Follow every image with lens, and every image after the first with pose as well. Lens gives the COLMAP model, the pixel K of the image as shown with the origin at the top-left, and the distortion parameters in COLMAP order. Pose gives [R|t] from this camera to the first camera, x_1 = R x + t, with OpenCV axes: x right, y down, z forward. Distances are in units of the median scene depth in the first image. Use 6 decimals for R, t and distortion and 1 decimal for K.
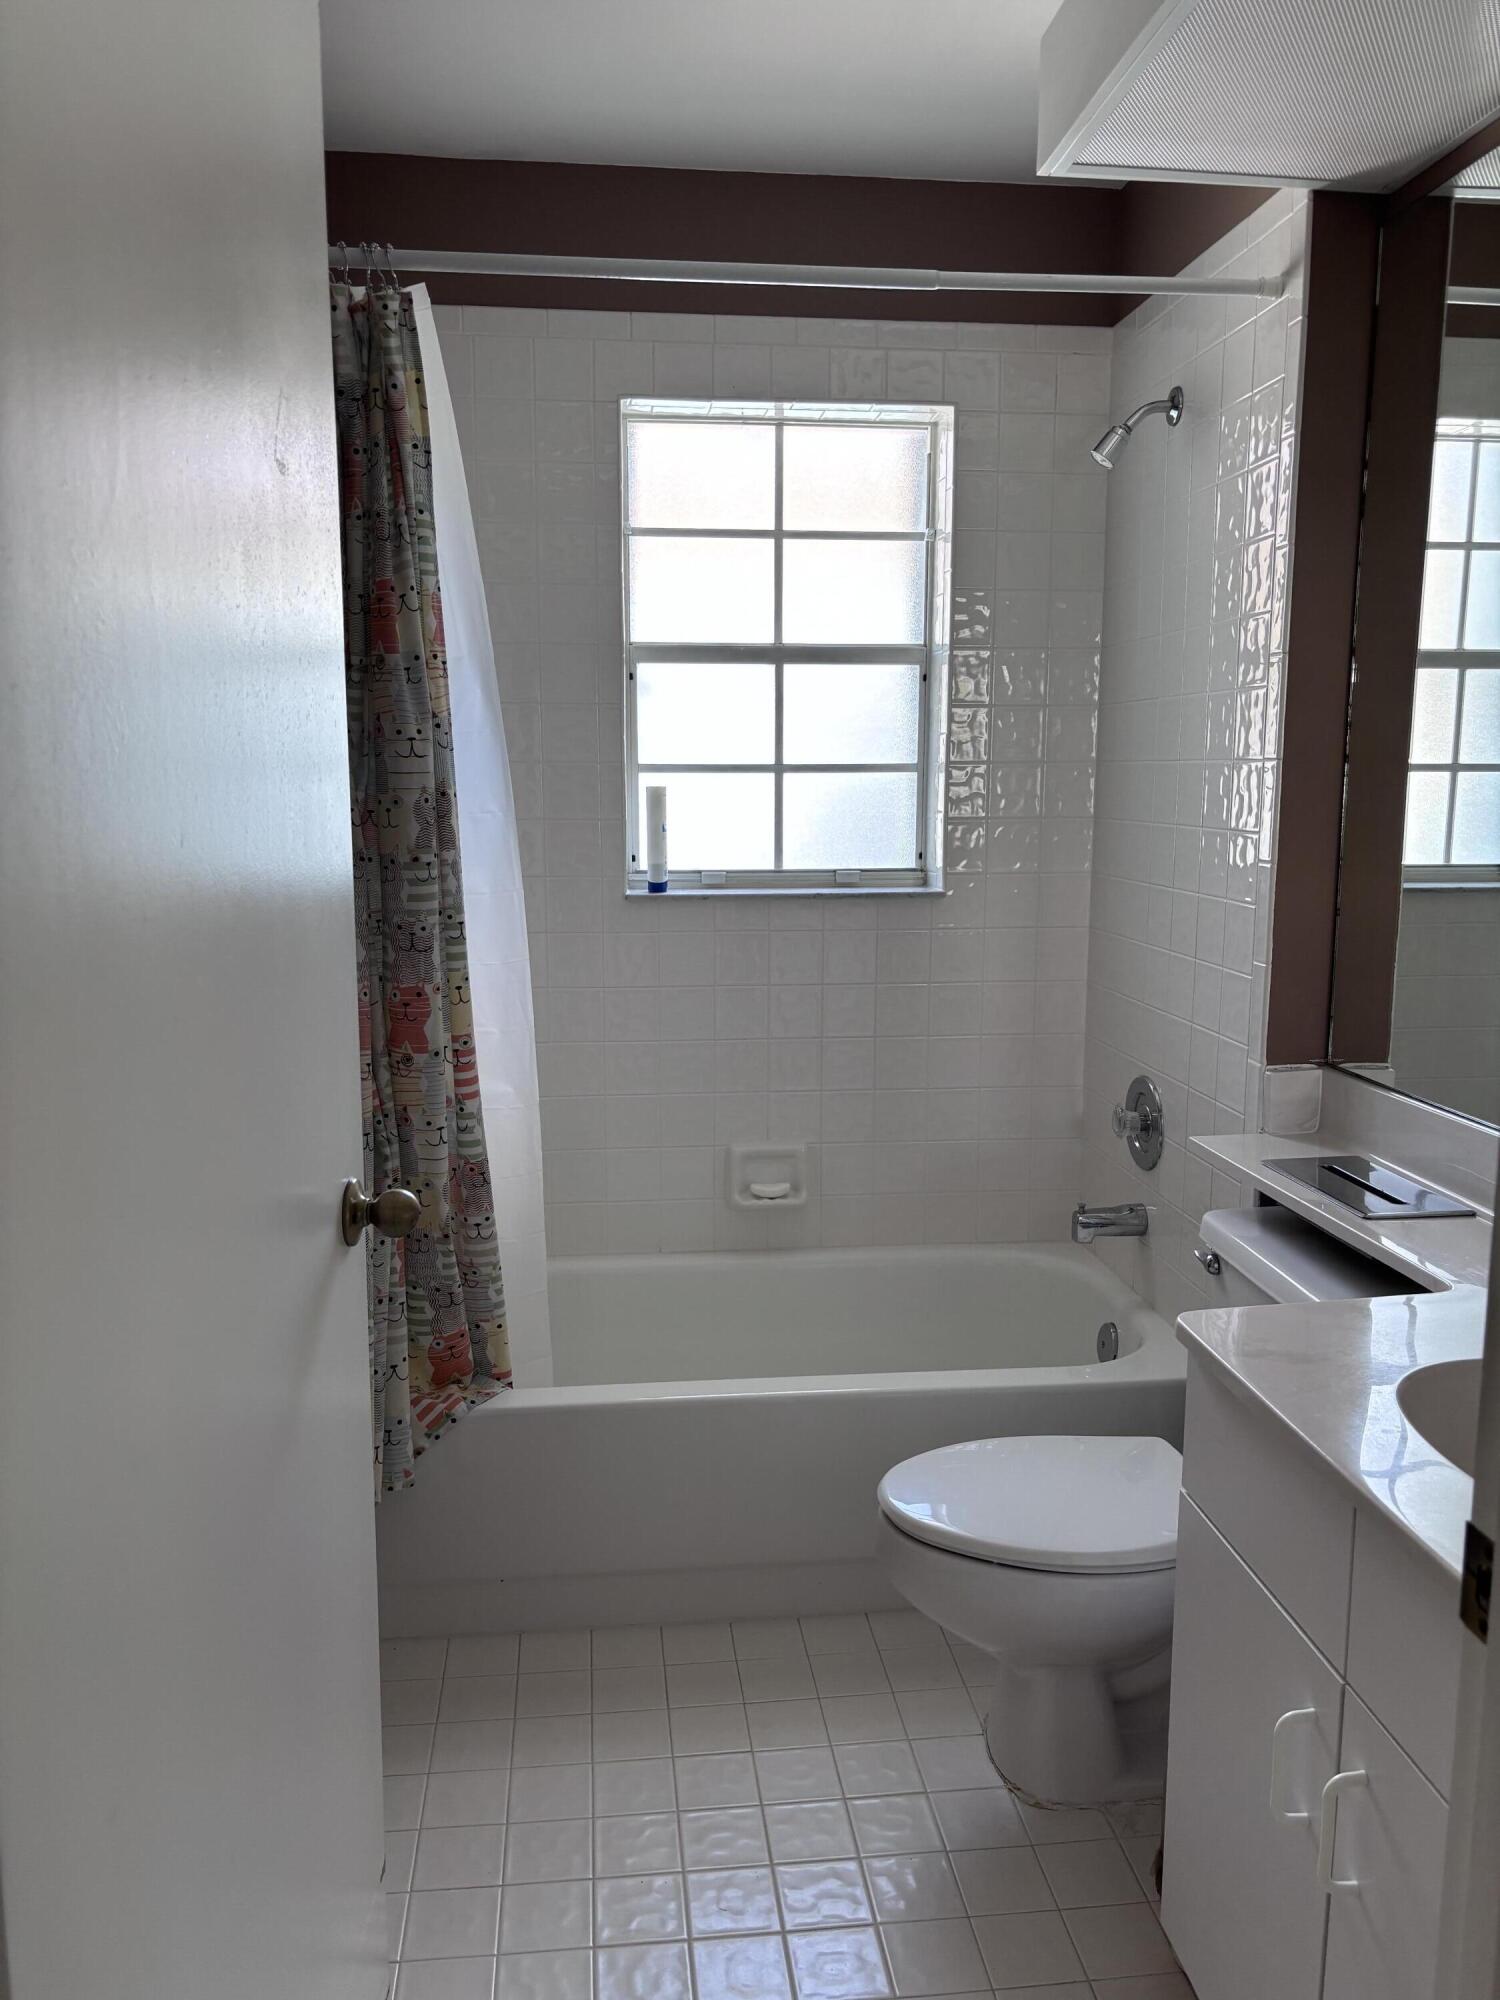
lens RADIAL K [[1506.1, 0, 745.8], [0, 1506.1, 1004.9], [0, 0, 1]] dist [0.045351, -0.057423]
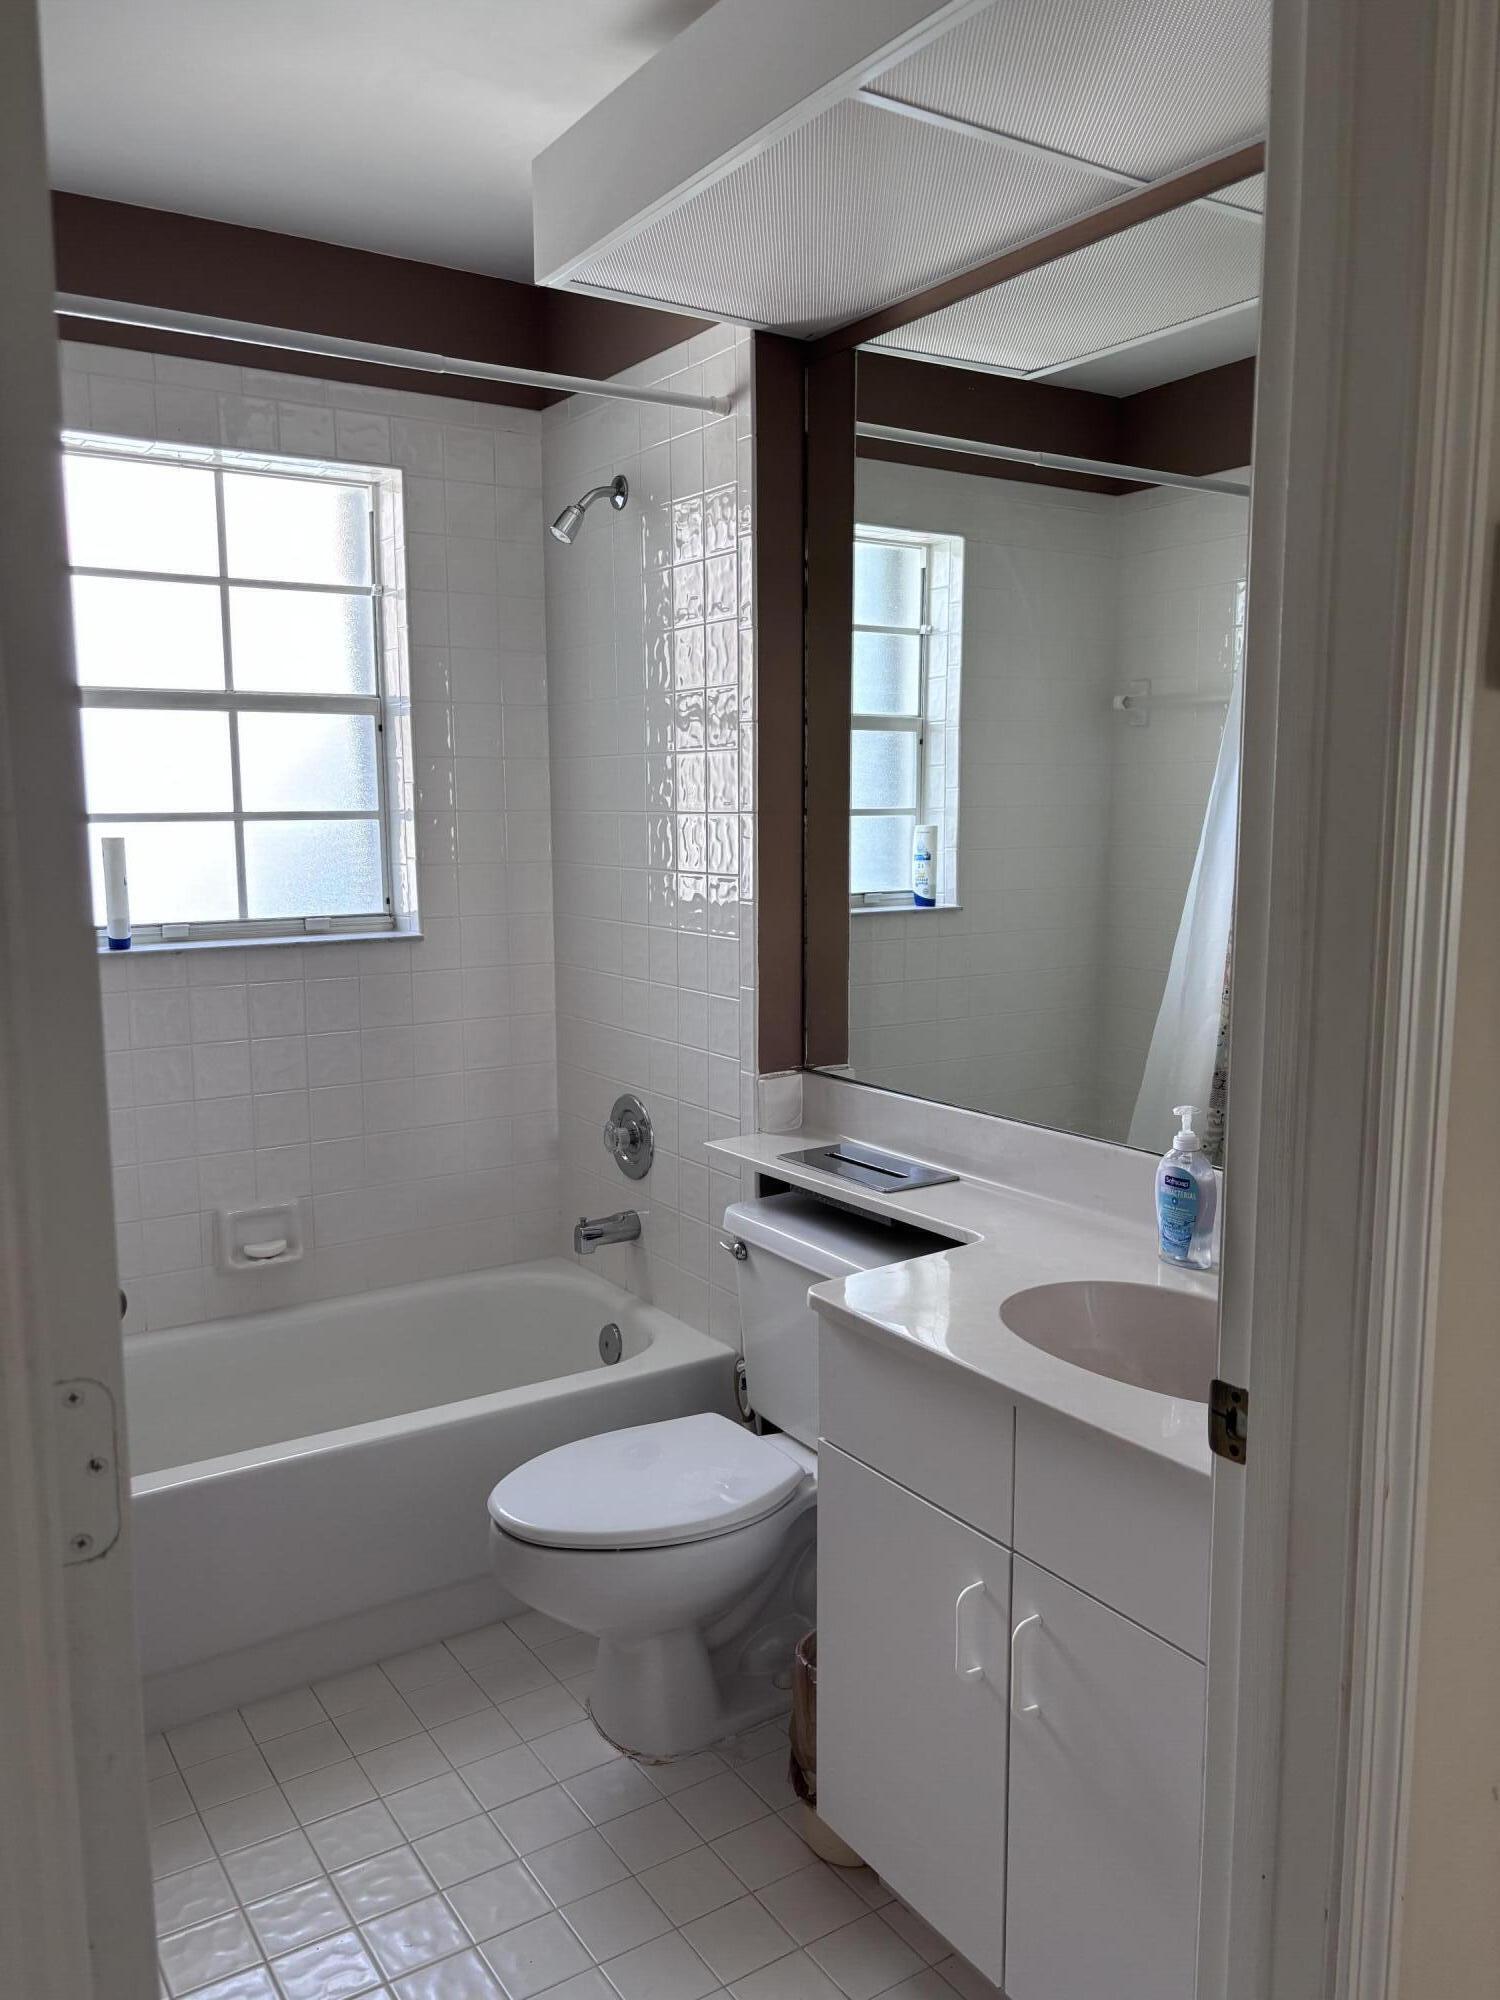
lens RADIAL K [[1513.4, 0, 750.0], [0, 1513.4, 1000.0], [0, 0, 1]] dist [0.002230, 0.008719]
pose [[0.890511, -0.064664, 0.450343, -0.136526], [0.078793, 0.996810, -0.012676, -0.000337], [-0.448086, 0.046772, 0.892766, -0.018618]]
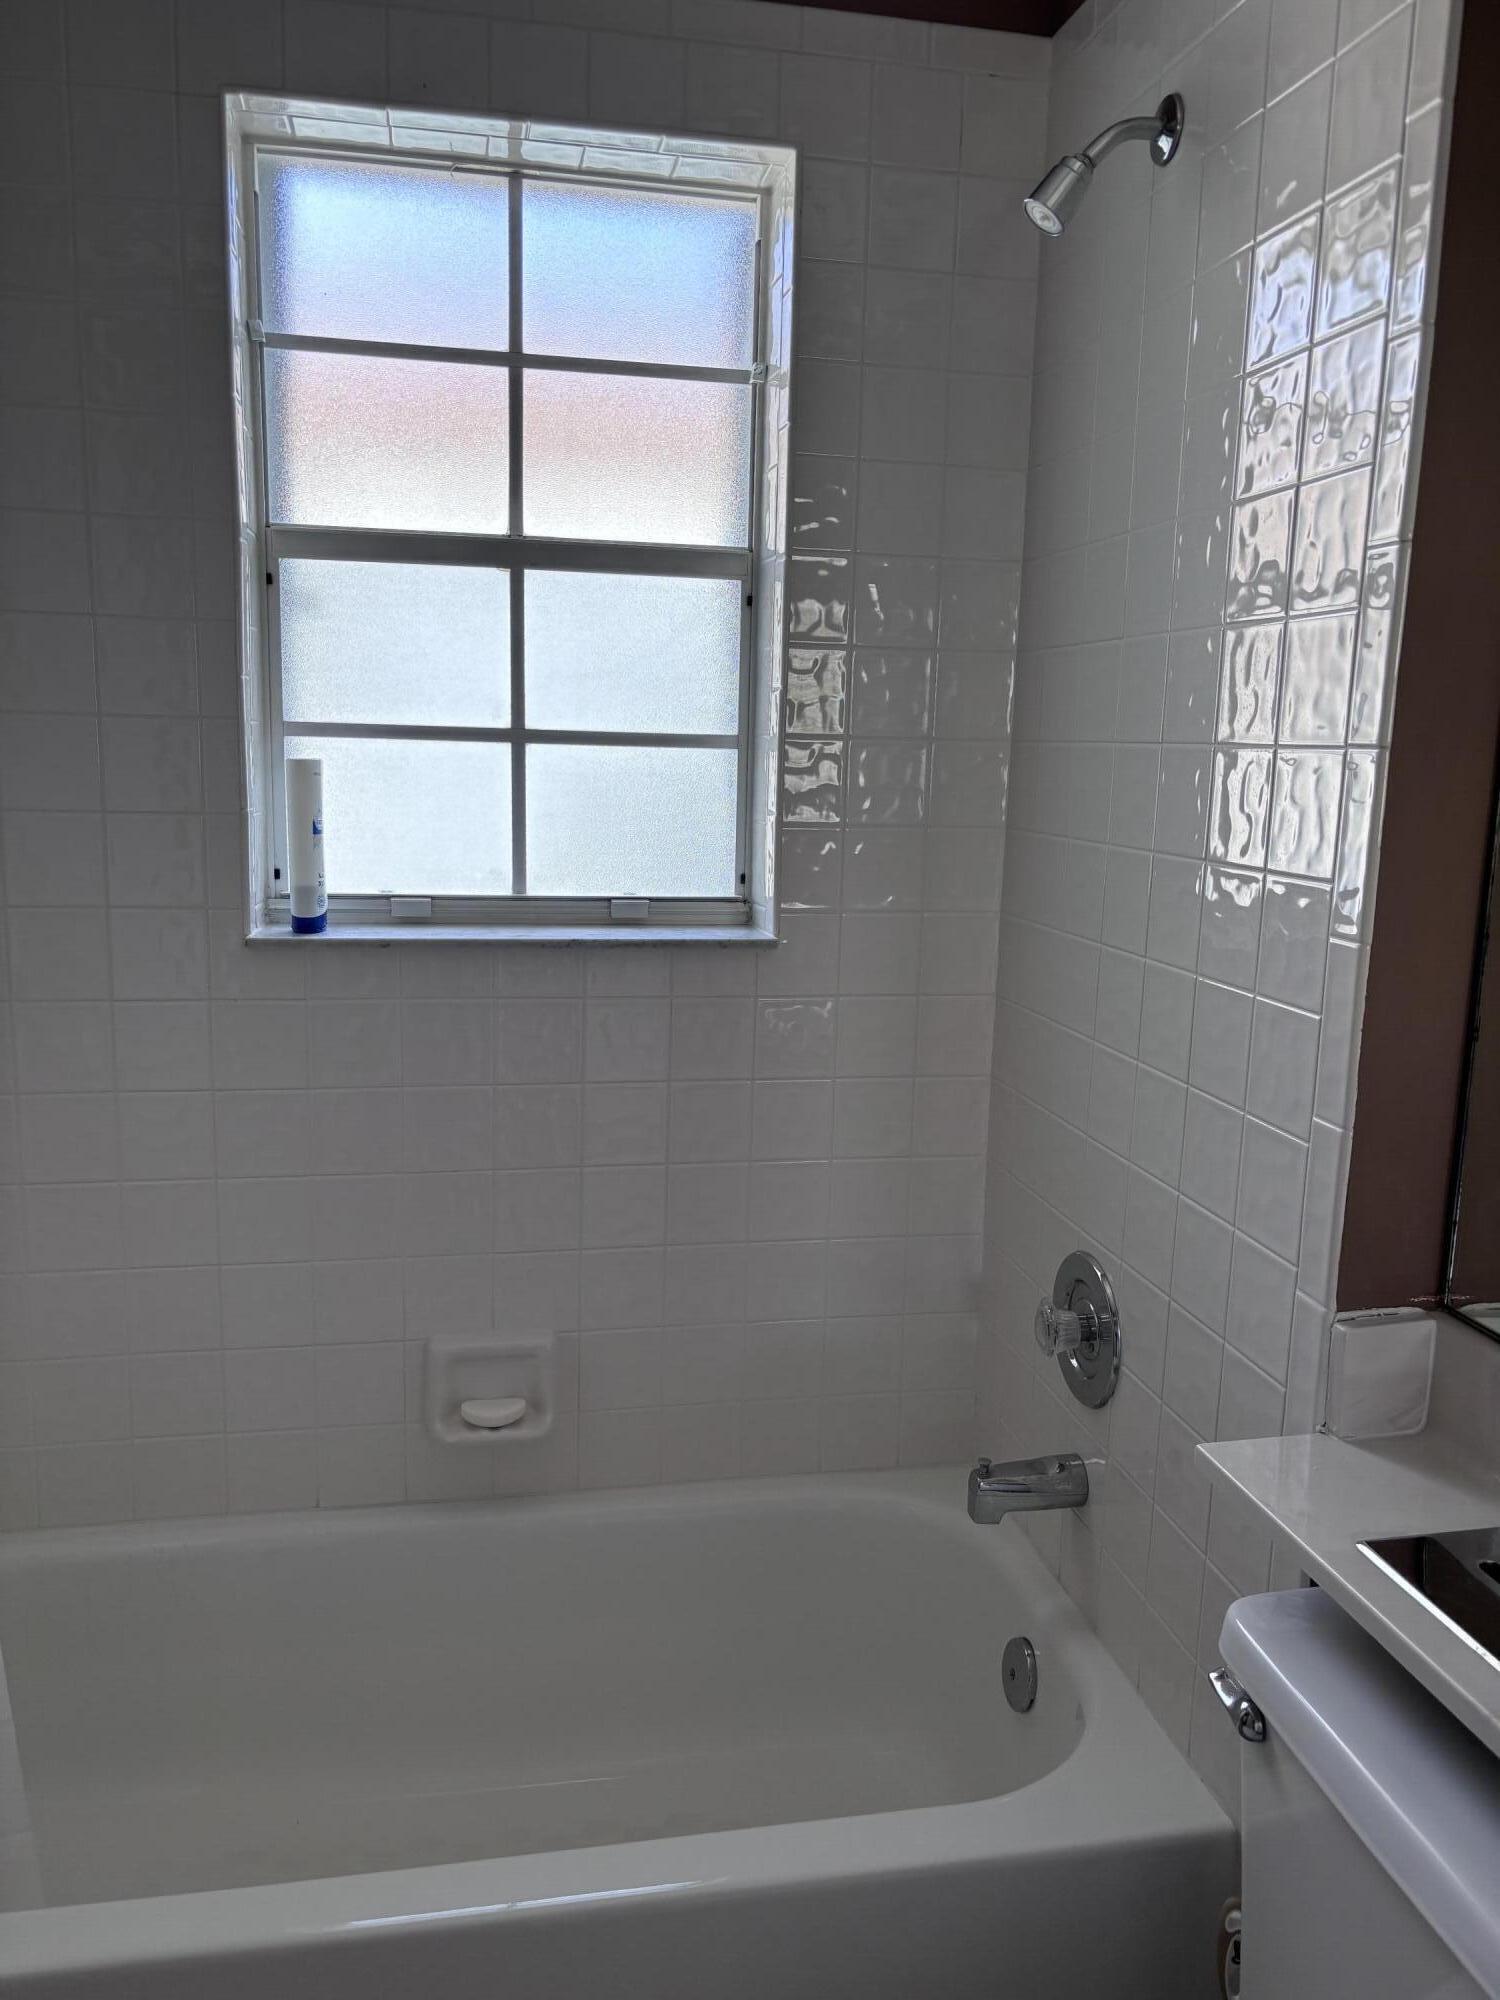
lens RADIAL K [[1490.9, 0, 769.1], [0, 1490.9, 1004.6], [0, 0, 1]] dist [0.025946, -0.034167]
pose [[0.994987, 0.009974, 0.099505, 0.067966], [-0.011926, 0.999748, 0.019036, -0.060407], [-0.099290, -0.020127, 0.994855, 0.380333]]
